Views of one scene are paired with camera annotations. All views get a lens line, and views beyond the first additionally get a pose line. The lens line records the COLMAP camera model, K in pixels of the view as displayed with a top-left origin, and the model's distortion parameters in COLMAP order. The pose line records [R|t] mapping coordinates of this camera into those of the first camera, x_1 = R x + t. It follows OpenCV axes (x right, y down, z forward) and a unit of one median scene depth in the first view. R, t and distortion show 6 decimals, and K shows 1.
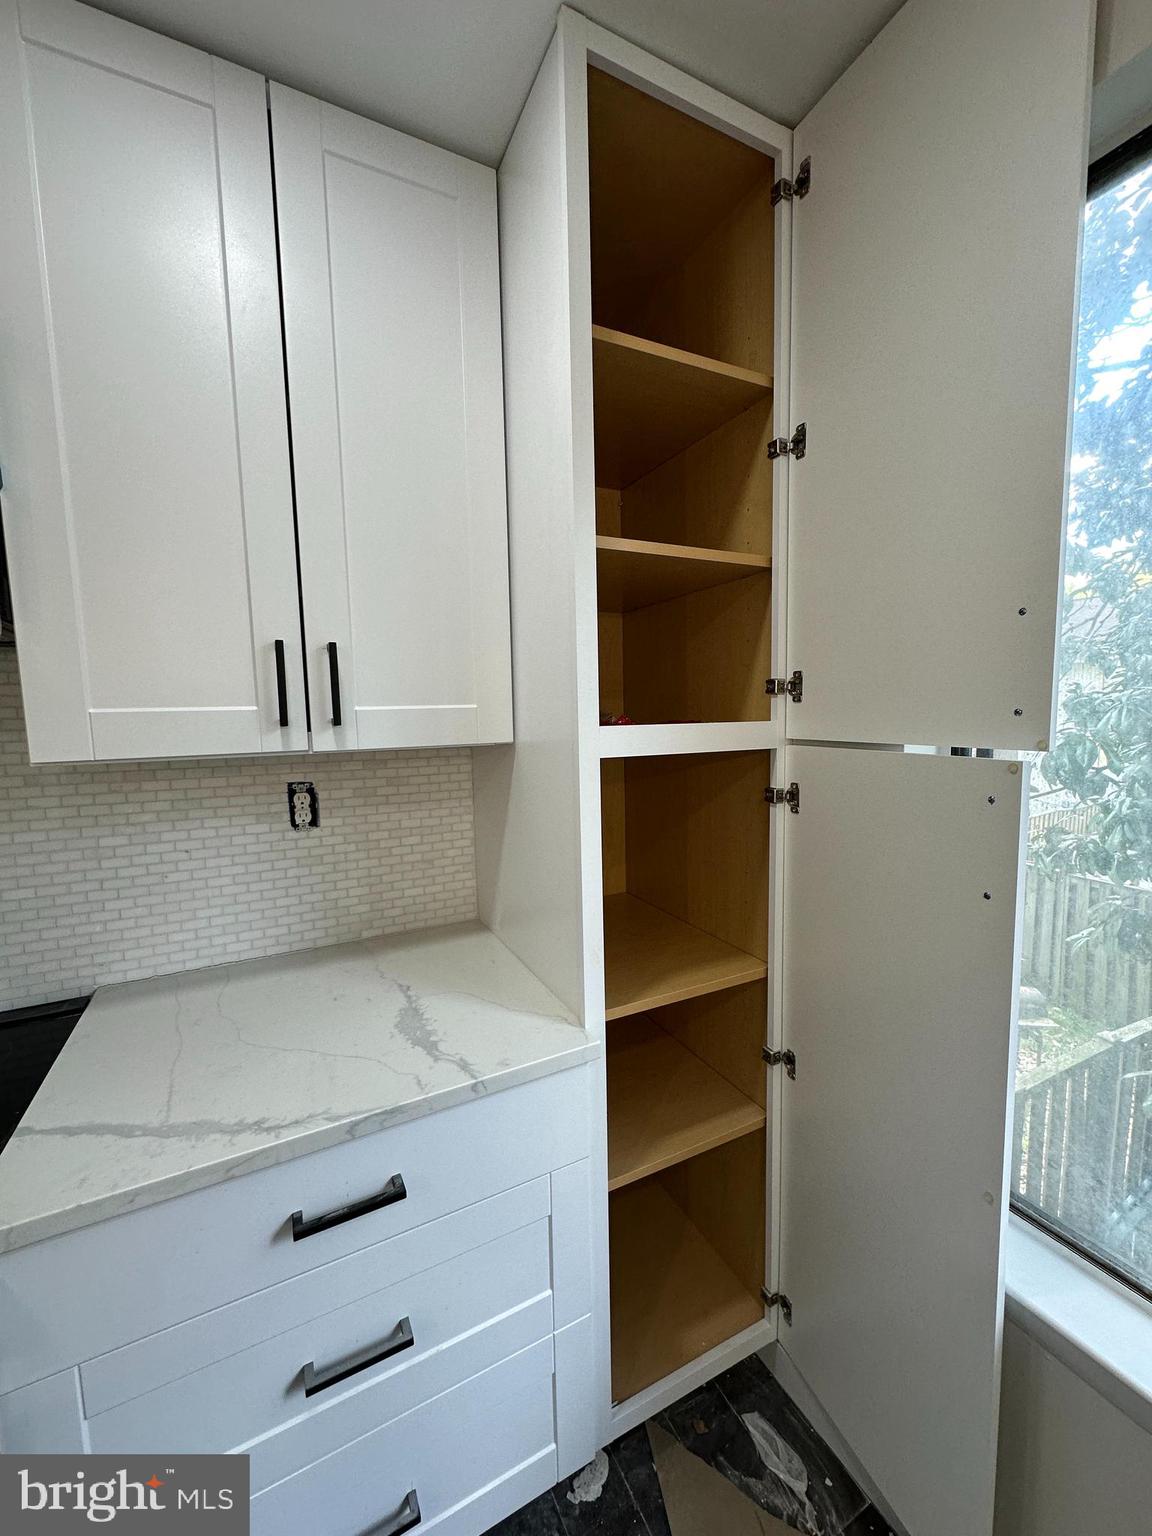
lens RADIAL K [[614.3, 0, 576.0], [0, 614.3, 768.0], [0, 0, 1]] dist [-0.002483, -0.000036]
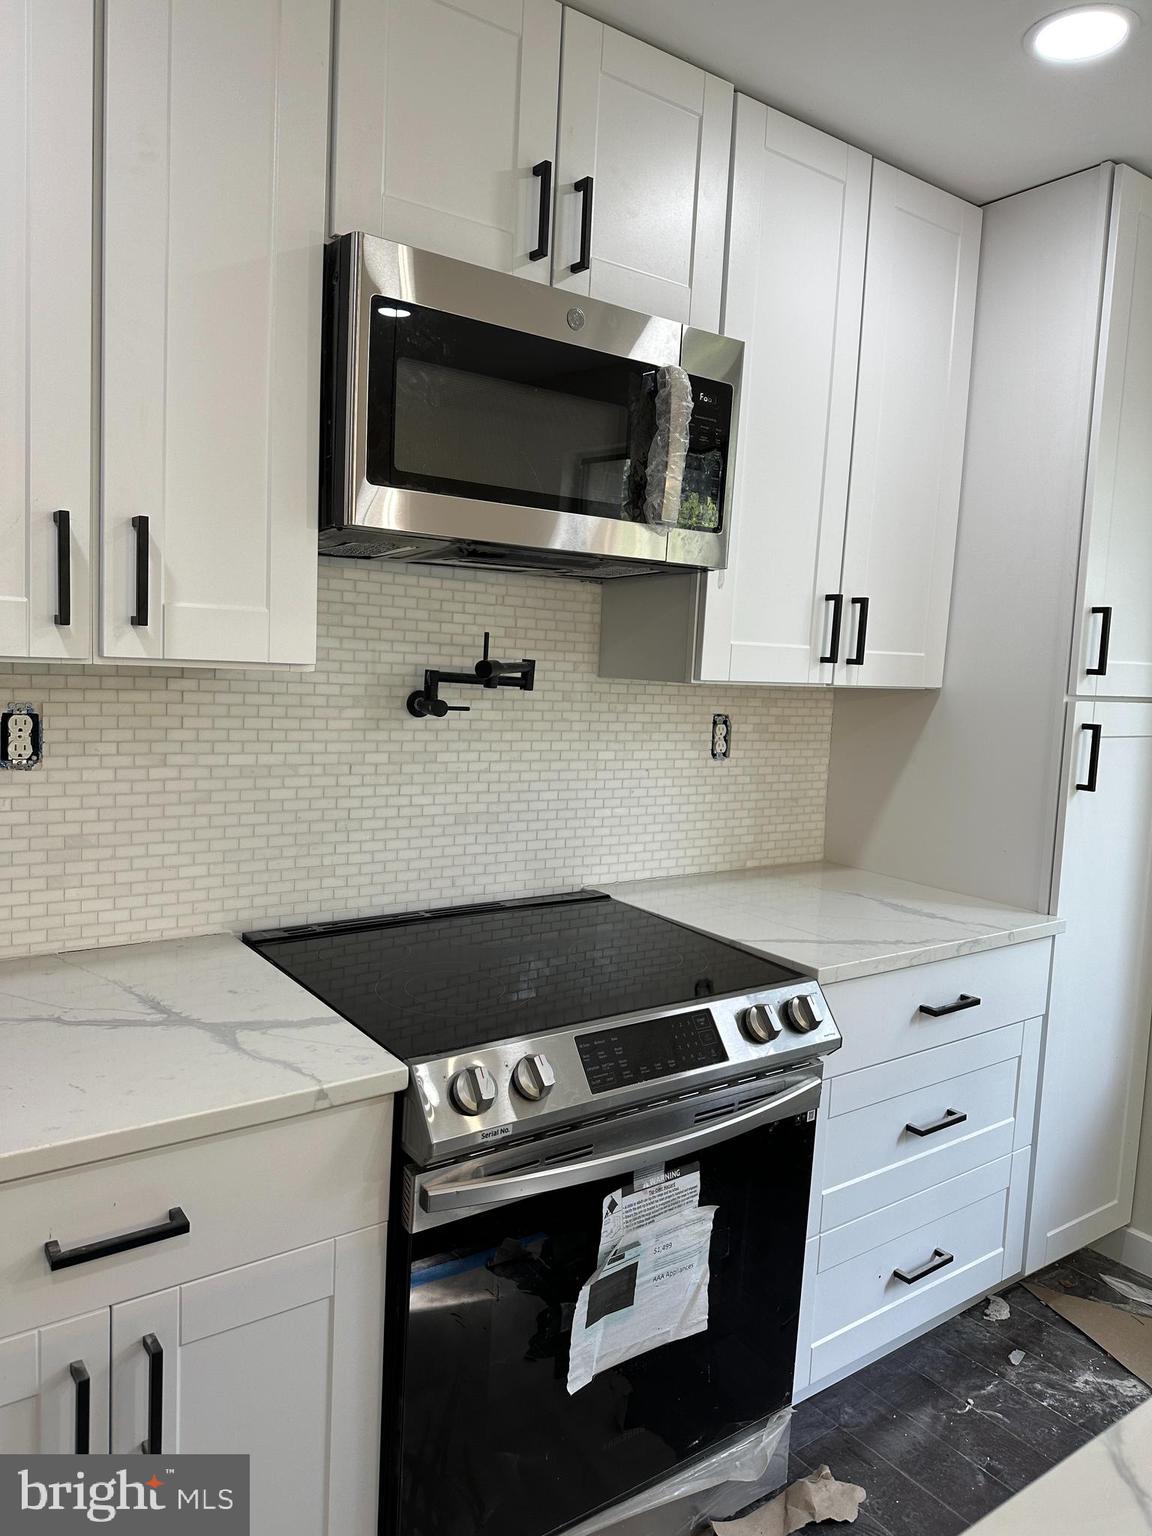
lens RADIAL K [[1076.7, 0, 579.2], [0, 1076.7, 747.1], [0, 0, 1]] dist [0.117385, -0.224195]
pose [[0.985774, 0.054666, 0.158938, -0.986278], [-0.054129, 0.998504, -0.007710, 0.108653], [-0.159121, -0.001003, 0.987259, -0.812796]]
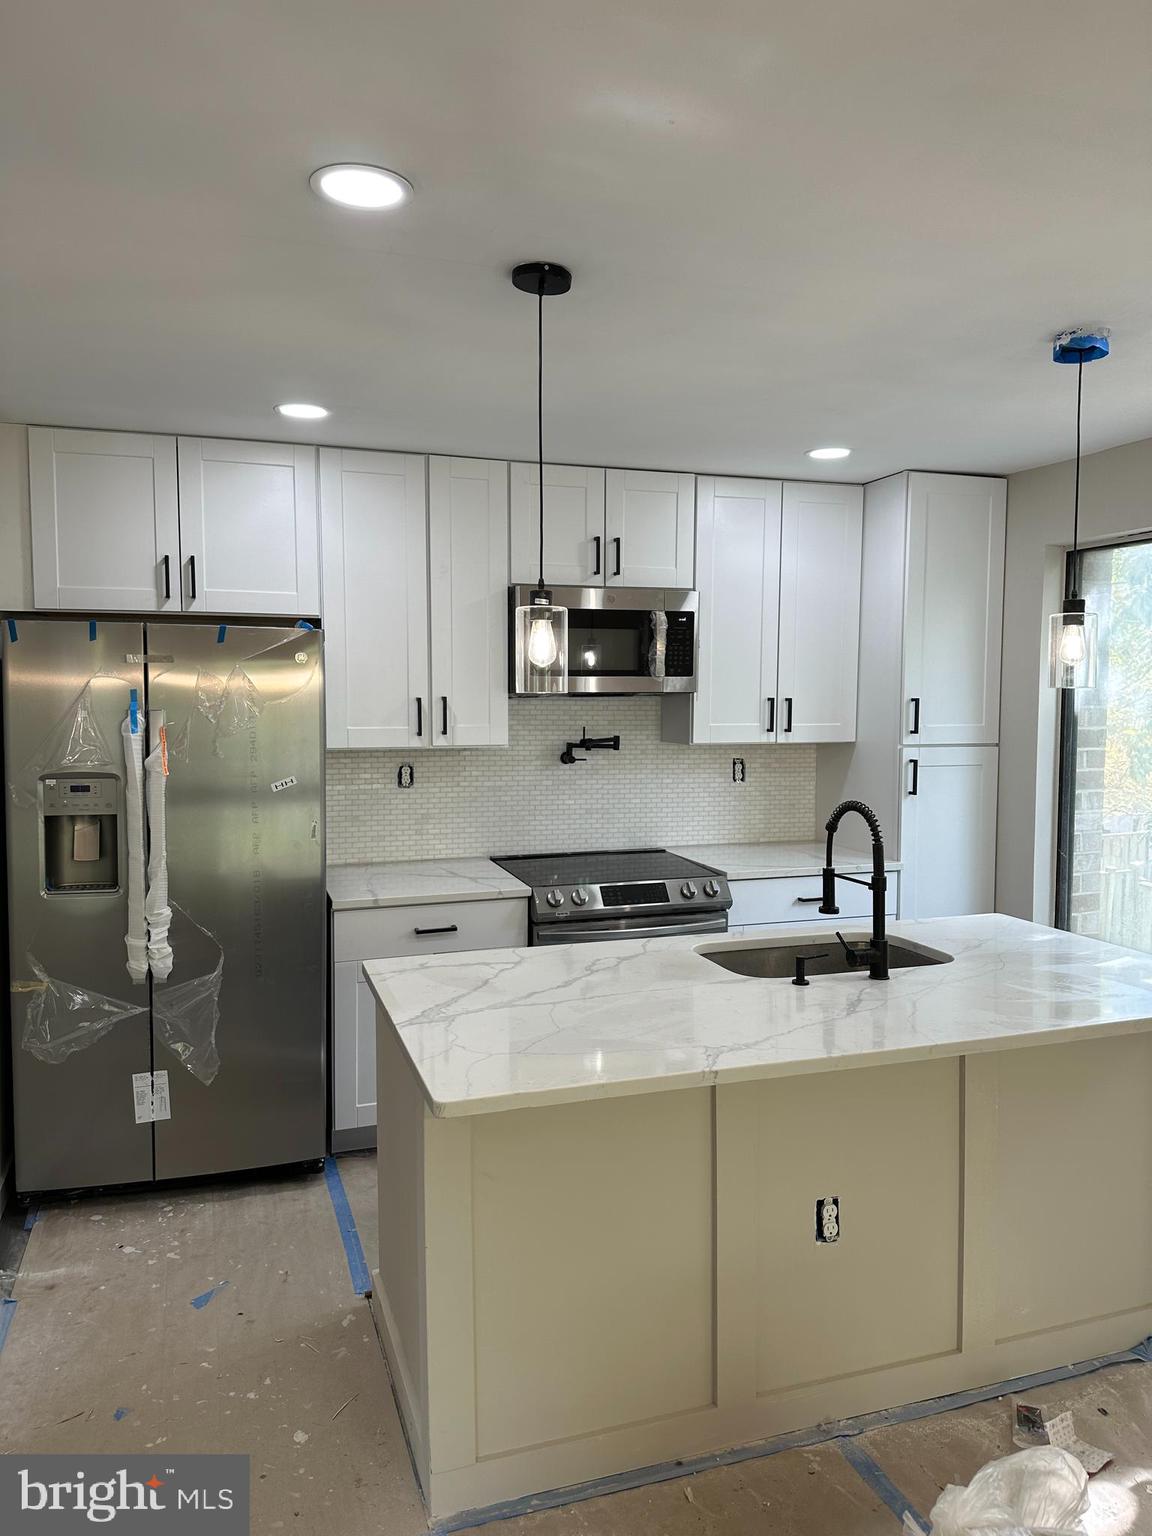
lens RADIAL K [[1076.7, 0, 579.2], [0, 1076.7, 747.1], [0, 0, 1]] dist [0.117385, -0.224195]
pose [[0.989014, 0.032854, -0.144128, -0.455498], [-0.038302, 0.998646, -0.035188, 0.130670], [0.142776, 0.040322, 0.988933, -2.558607]]
